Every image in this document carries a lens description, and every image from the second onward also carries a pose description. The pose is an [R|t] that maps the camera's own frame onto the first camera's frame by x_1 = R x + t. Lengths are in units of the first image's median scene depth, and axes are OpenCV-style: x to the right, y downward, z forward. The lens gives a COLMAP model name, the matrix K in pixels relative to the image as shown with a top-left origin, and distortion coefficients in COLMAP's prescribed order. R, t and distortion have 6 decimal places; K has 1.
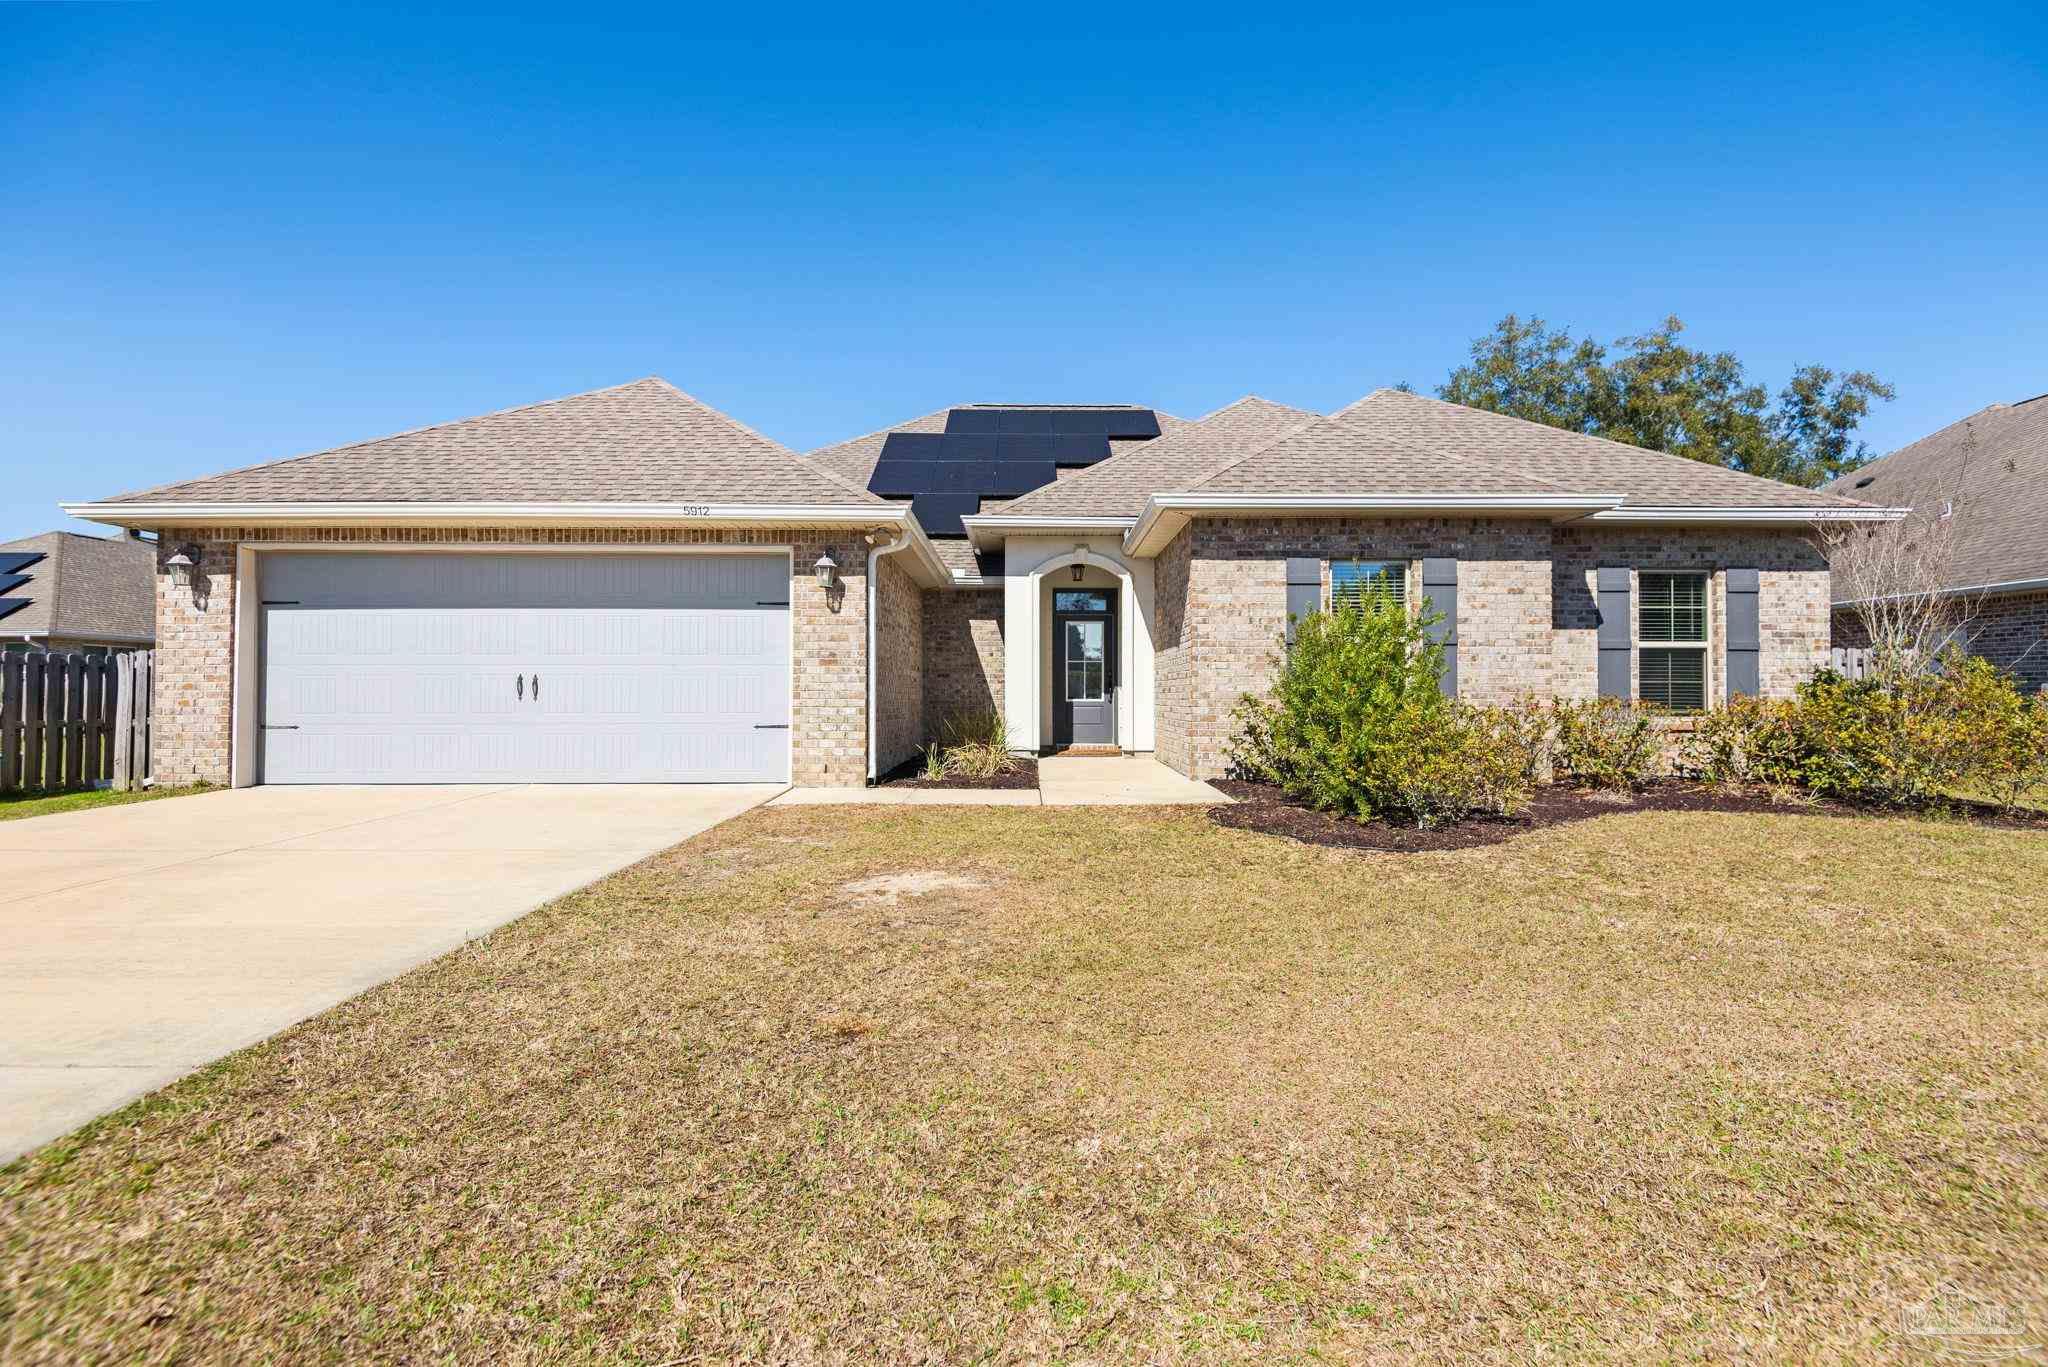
lens RADIAL K [[934.0, 0, 1032.2], [0, 934.0, 668.2], [0, 0, 1]] dist [0.031661, -0.026859]
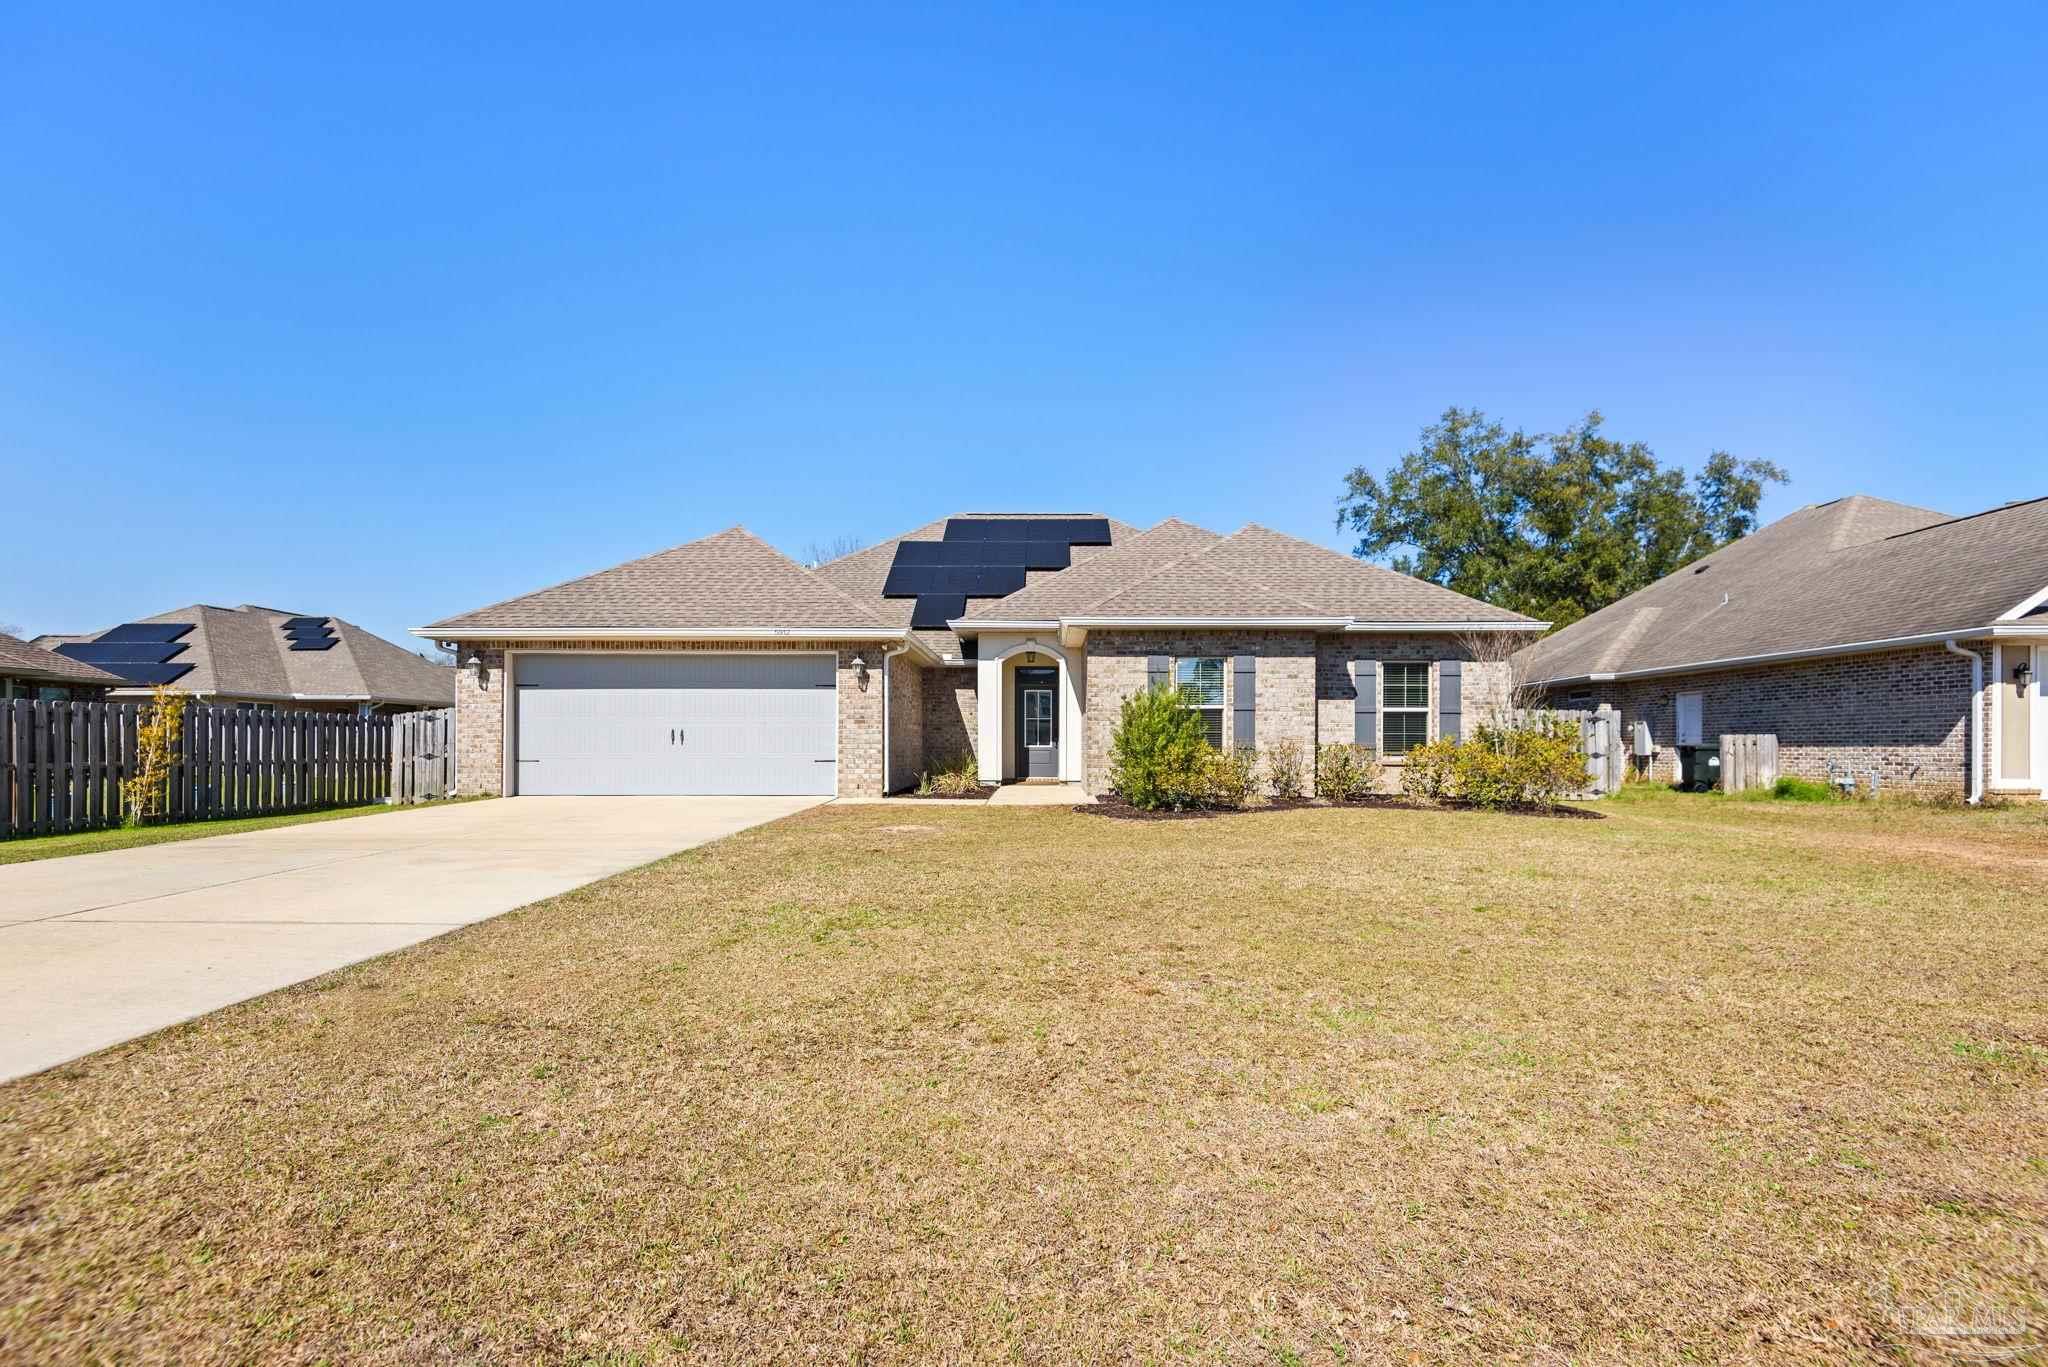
lens RADIAL K [[961.2, 0, 1035.0], [0, 961.2, 726.3], [0, 0, 1]] dist [0.017402, -0.000364]
pose [[0.999816, 0.000761, -0.019180, 0.110913], [-0.000589, 0.999960, 0.008966, -0.012549], [0.019186, -0.008953, 0.999776, -0.619008]]
